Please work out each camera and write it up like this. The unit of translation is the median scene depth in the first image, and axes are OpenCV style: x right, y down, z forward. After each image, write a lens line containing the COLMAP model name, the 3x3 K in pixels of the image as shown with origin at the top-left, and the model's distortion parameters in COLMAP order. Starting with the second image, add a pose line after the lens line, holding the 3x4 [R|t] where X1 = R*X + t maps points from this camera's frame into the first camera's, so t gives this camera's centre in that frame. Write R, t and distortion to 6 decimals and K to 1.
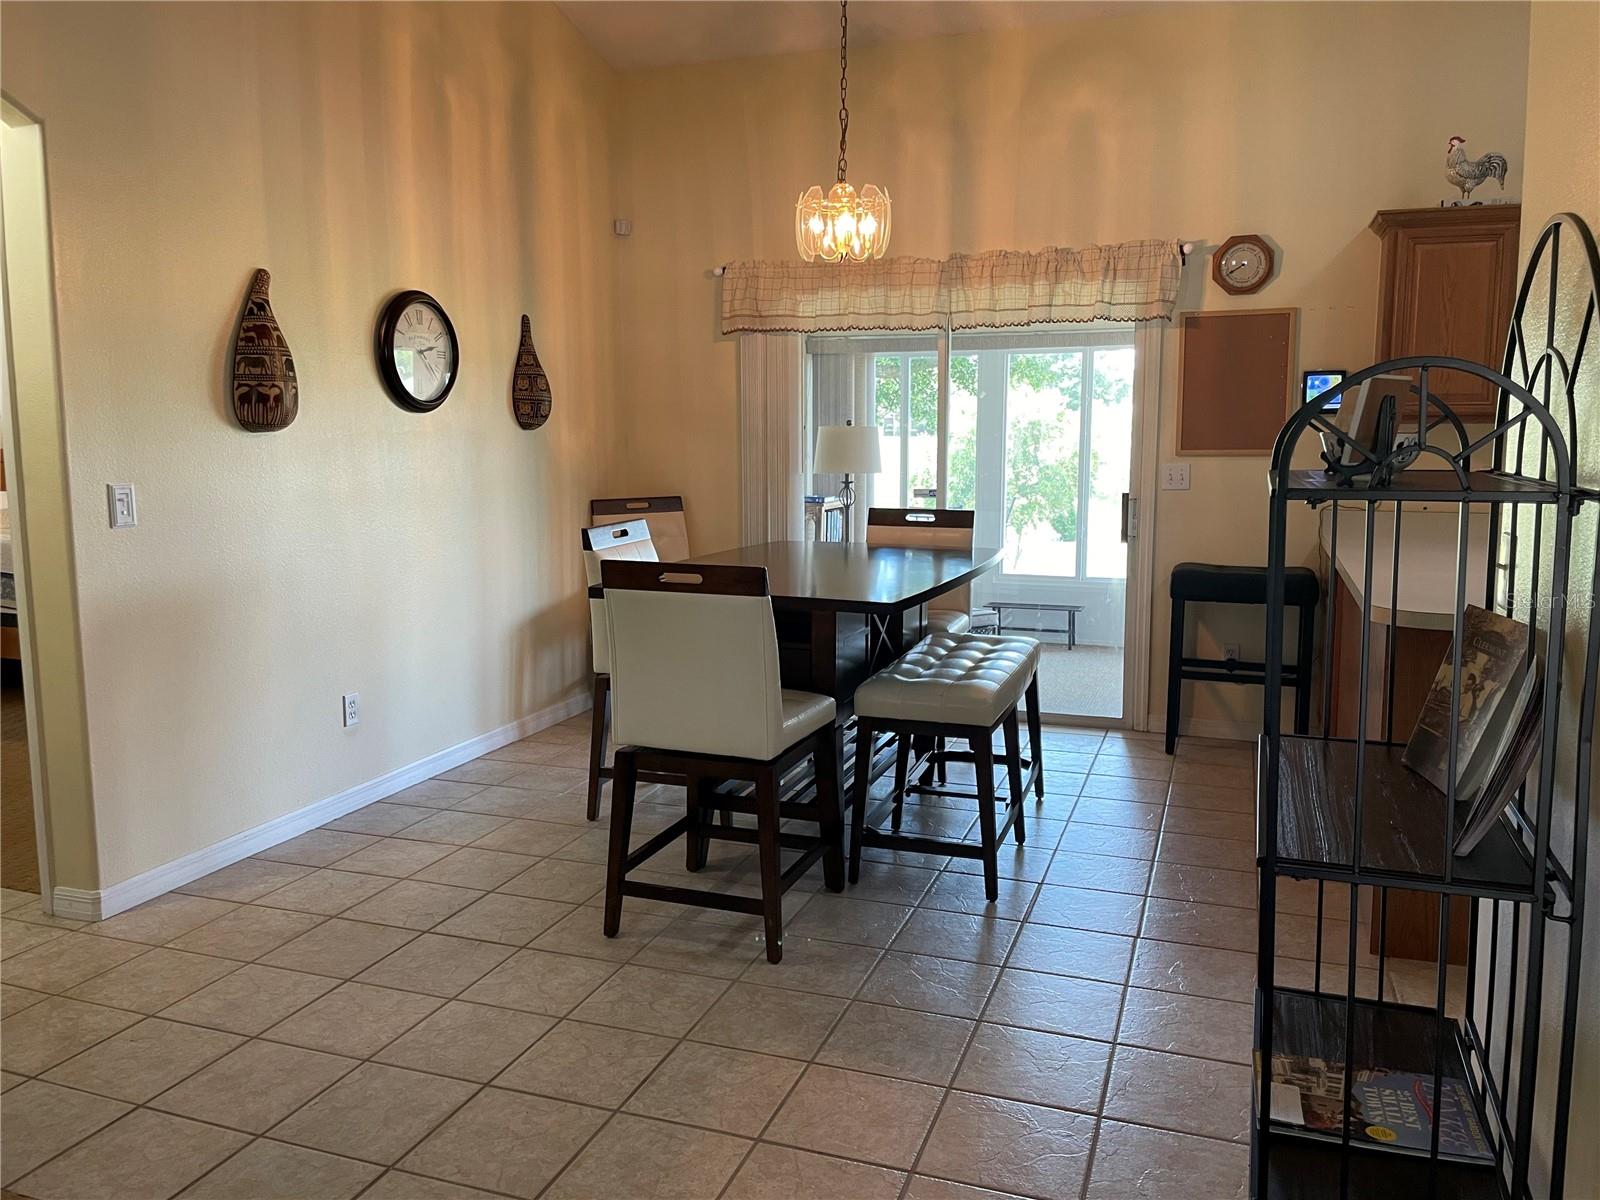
lens RADIAL K [[1207.6, 0, 793.1], [0, 1207.6, 575.9], [0, 0, 1]] dist [0.092732, -0.132245]
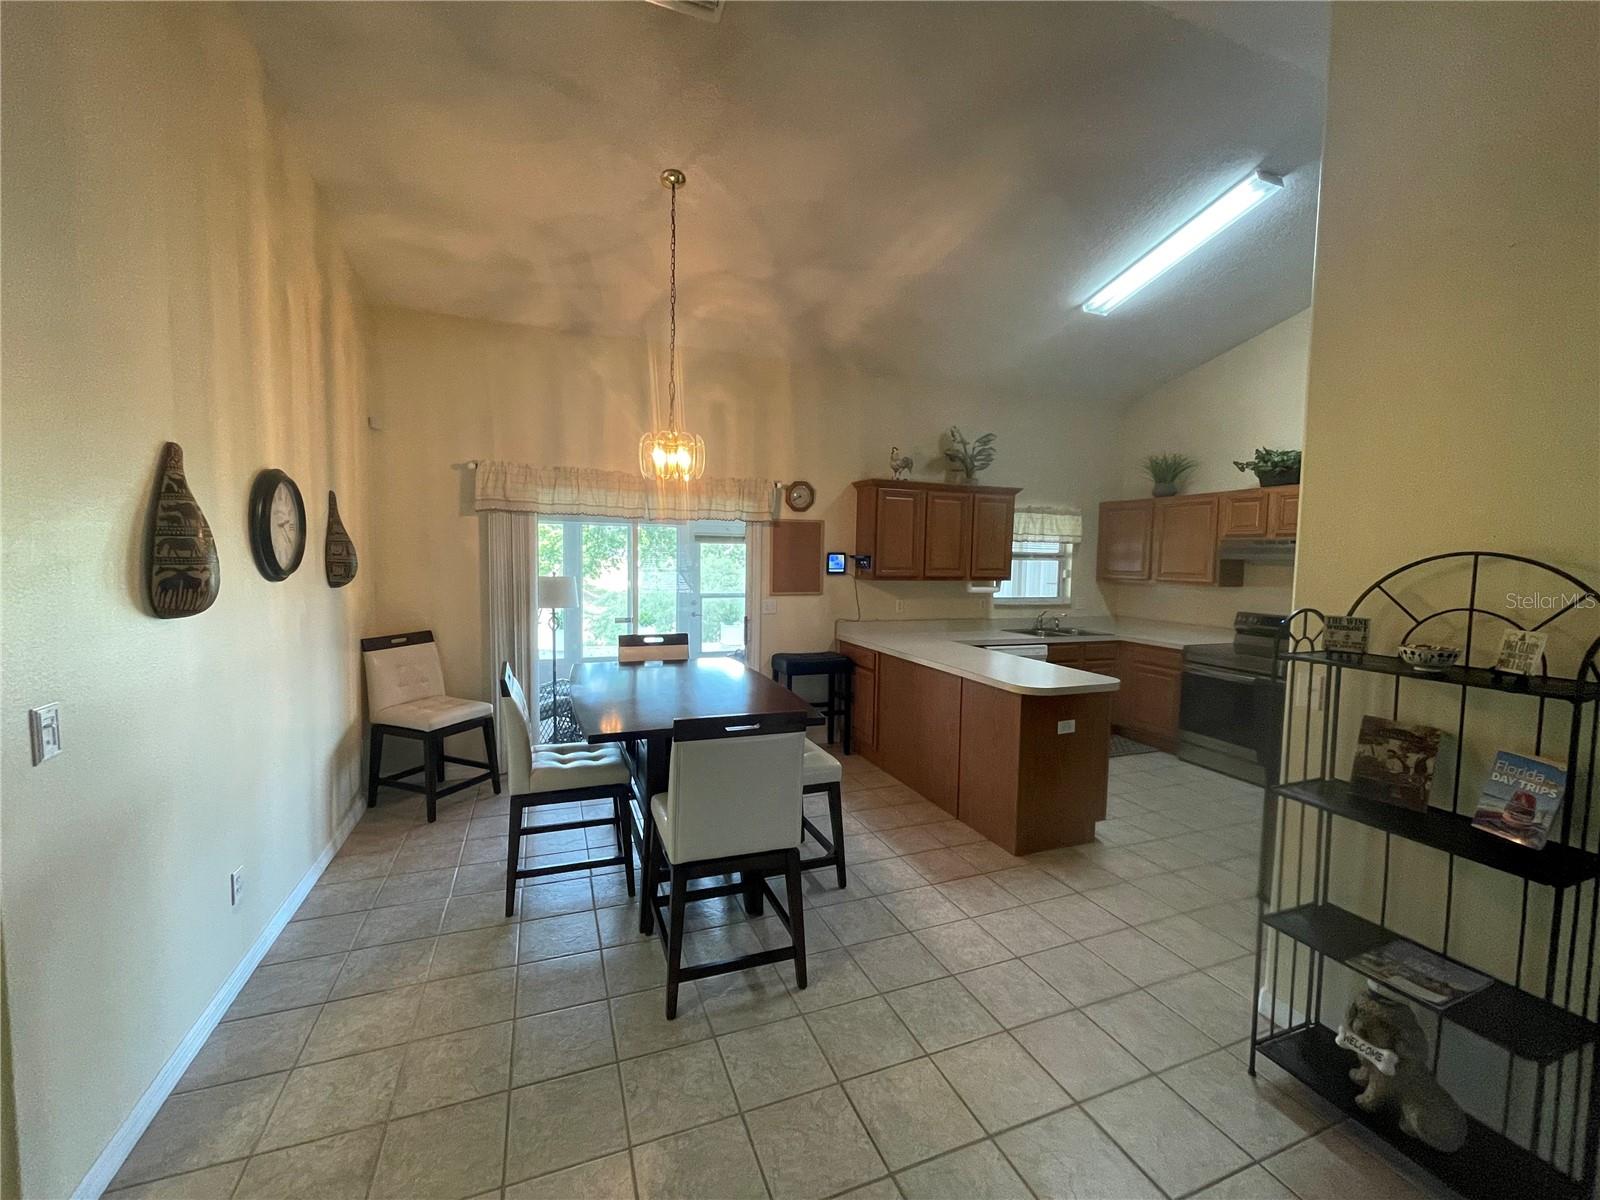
lens RADIAL K [[647.9, 0, 794.2], [0, 647.9, 599.7], [0, 0, 1]] dist [-0.003581, -0.000156]
pose [[0.753716, -0.030392, 0.656497, -0.308038], [0.061020, 0.997851, -0.023862, -0.070060], [-0.654361, 0.058045, 0.753951, 0.254262]]
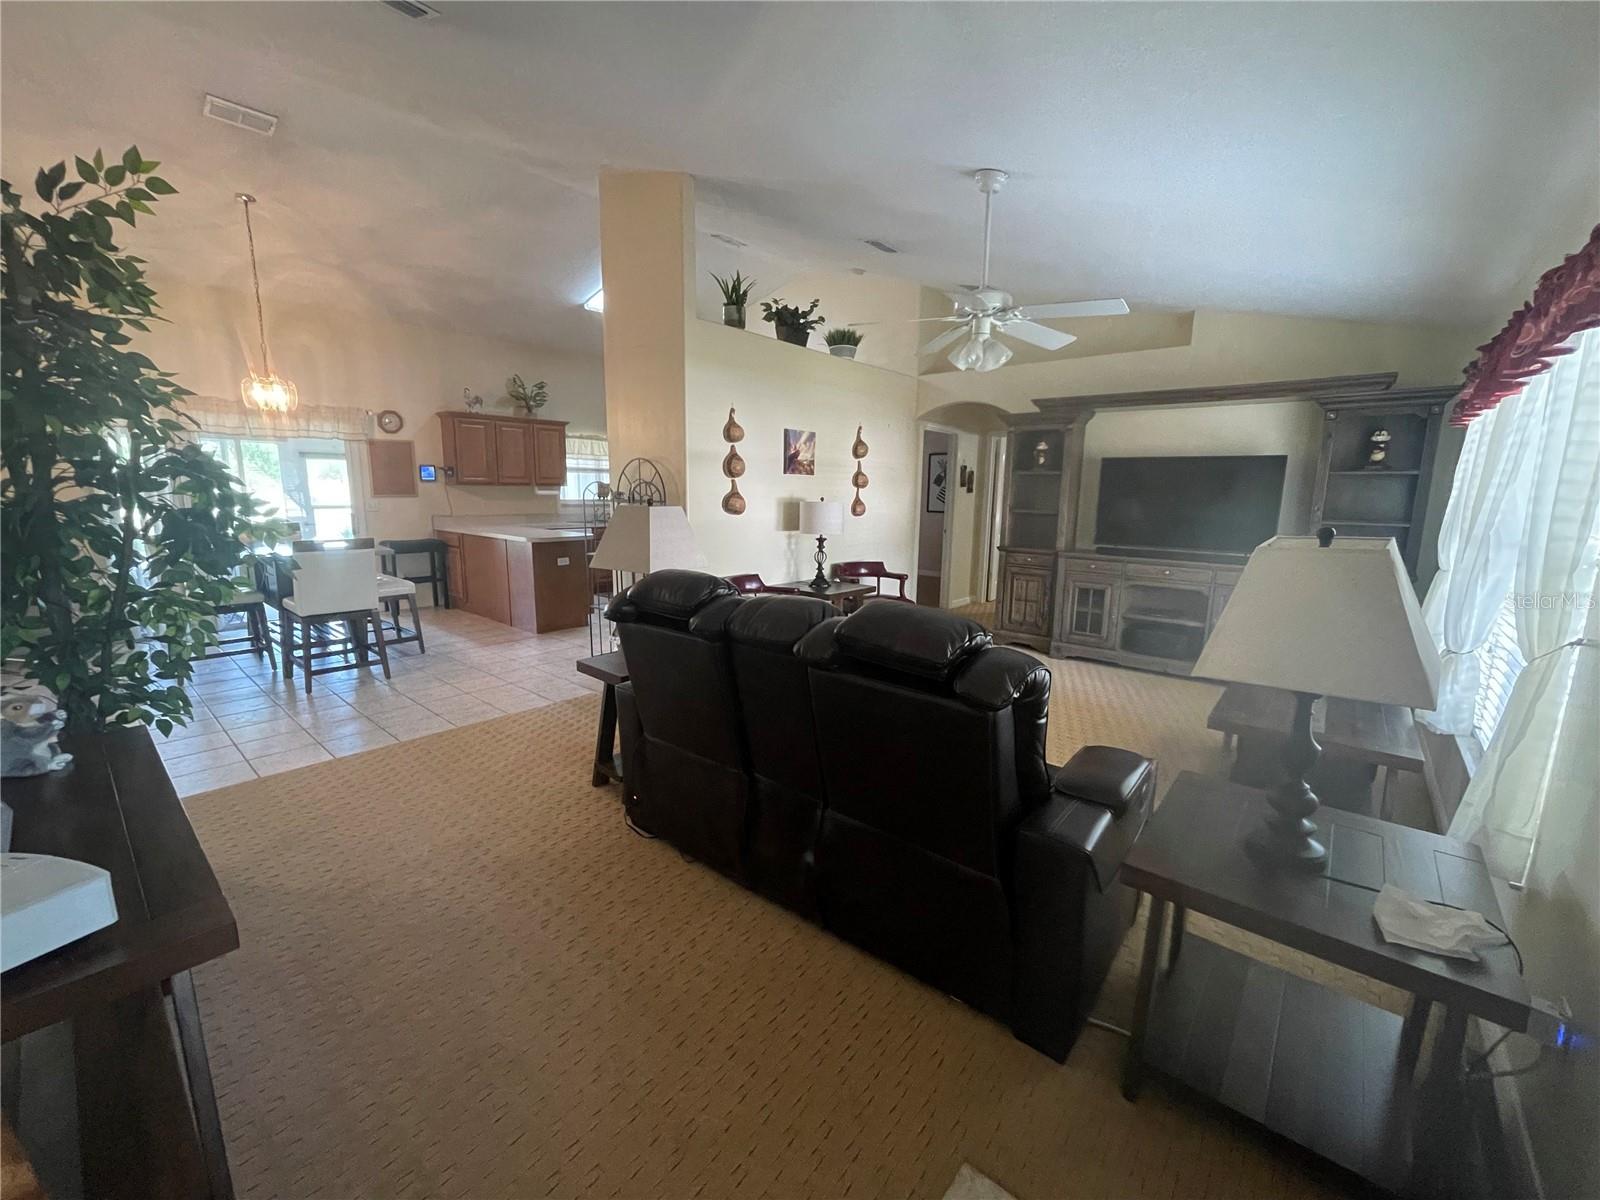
lens RADIAL K [[647.9, 0, 794.2], [0, 647.9, 599.7], [0, 0, 1]] dist [-0.003581, -0.000156]
pose [[0.358928, -0.155081, 0.920391, -0.632238], [0.097388, 0.986940, 0.128316, 0.021072], [-0.928270, 0.043579, 0.369344, -0.266663]]
